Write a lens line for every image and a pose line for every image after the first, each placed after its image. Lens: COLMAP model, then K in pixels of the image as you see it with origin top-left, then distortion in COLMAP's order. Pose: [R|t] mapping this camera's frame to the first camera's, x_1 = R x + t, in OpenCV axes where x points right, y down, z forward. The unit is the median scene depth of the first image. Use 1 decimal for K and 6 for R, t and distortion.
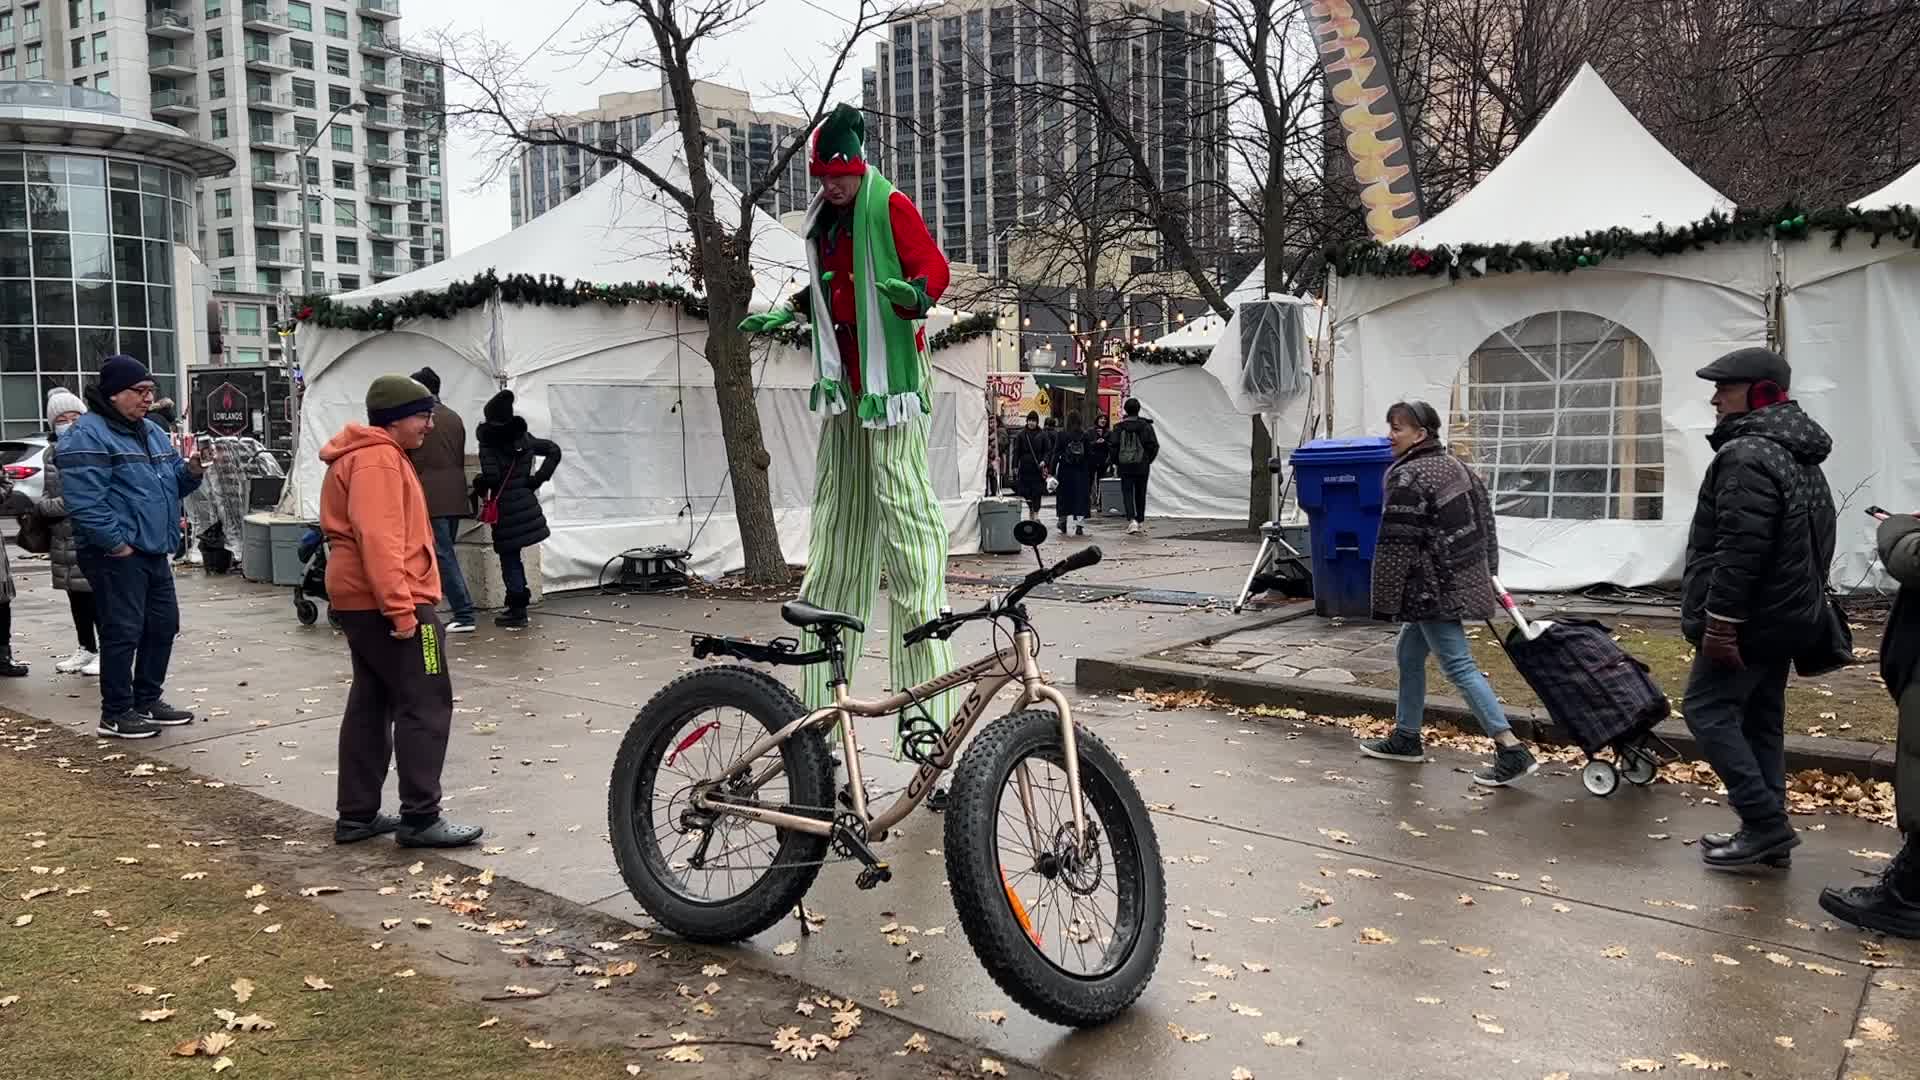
lens RADIAL K [[1613.3, 0, 960.0], [0, 1613.3, 540.0], [0, 0, 1]] dist [0.060616, -0.056768]
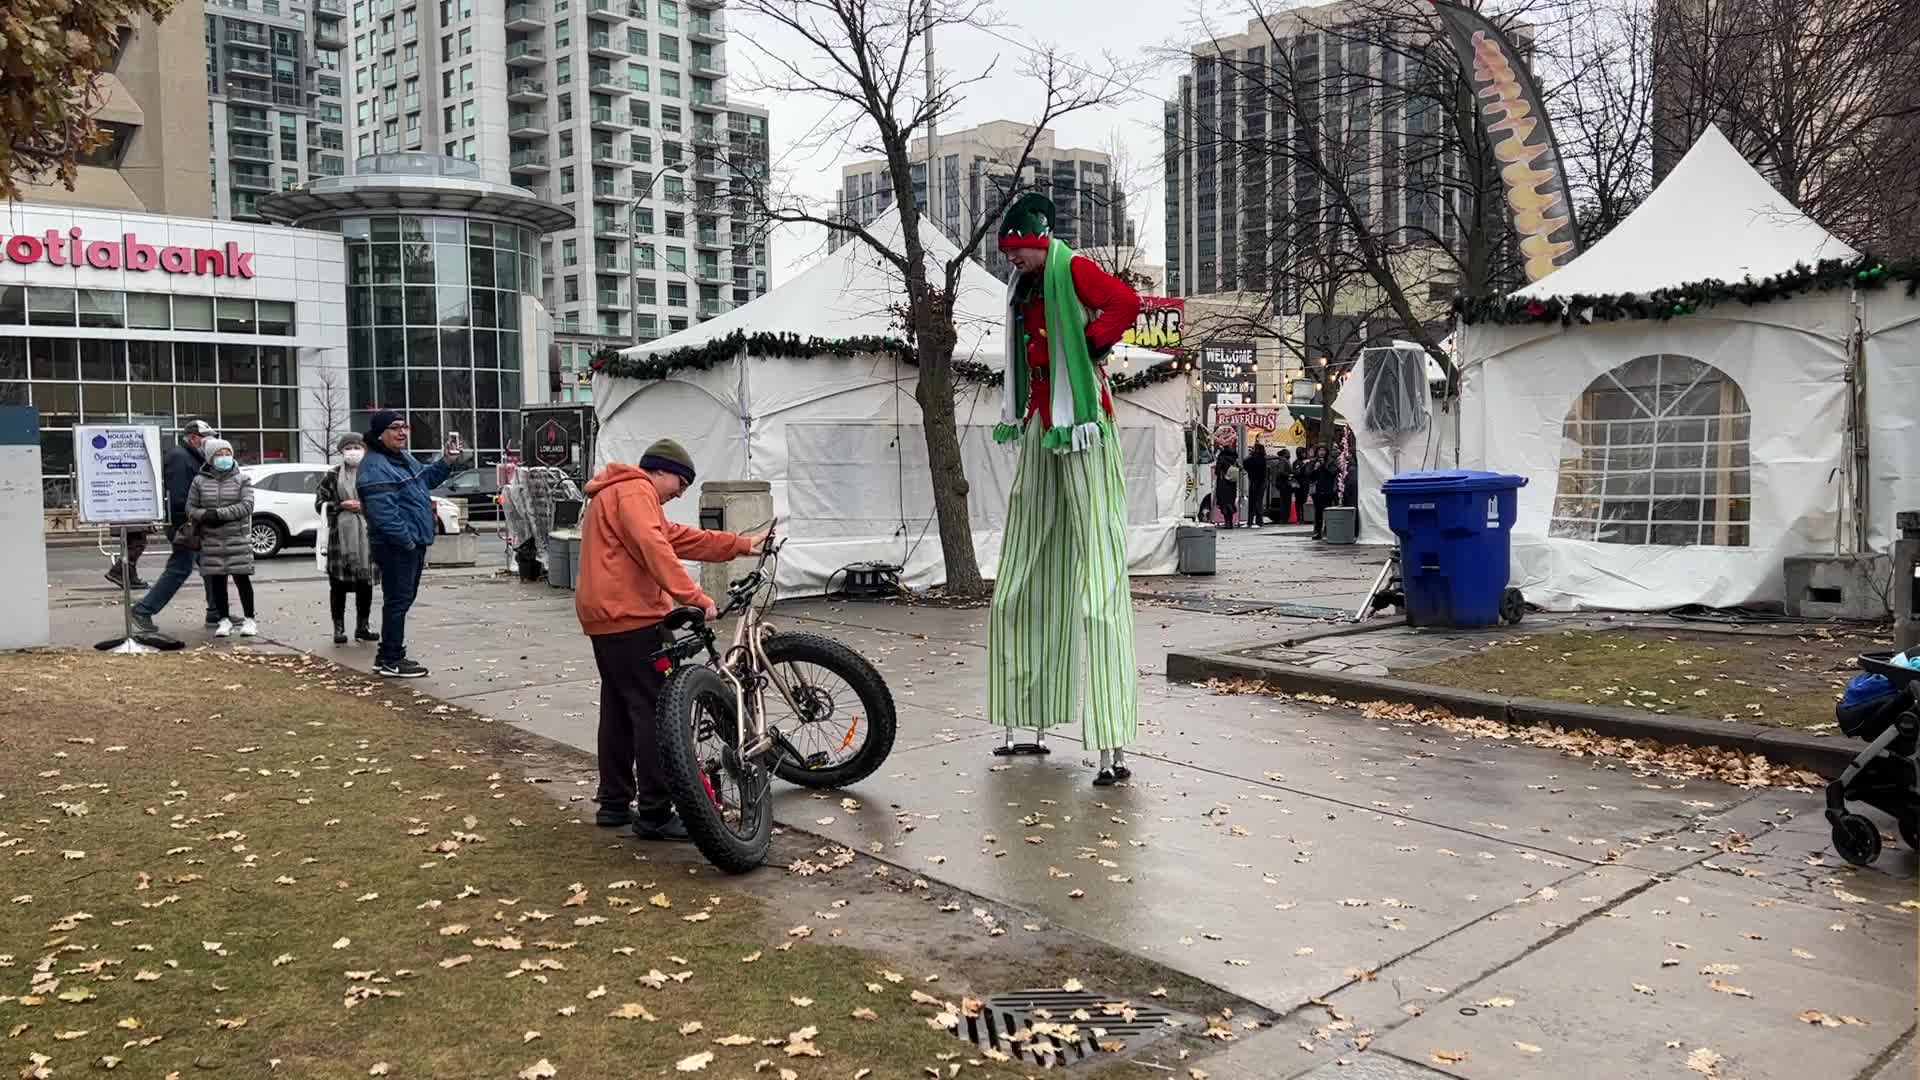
lens RADIAL K [[1584.6, 0, 960.0], [0, 1584.6, 540.0], [0, 0, 1]] dist [0.136169, -0.228020]
pose [[0.983276, 0.010934, -0.181792, 0.082213], [-0.014175, 0.999763, -0.016536, 0.006601], [0.181568, 0.018837, 0.983198, -0.119340]]
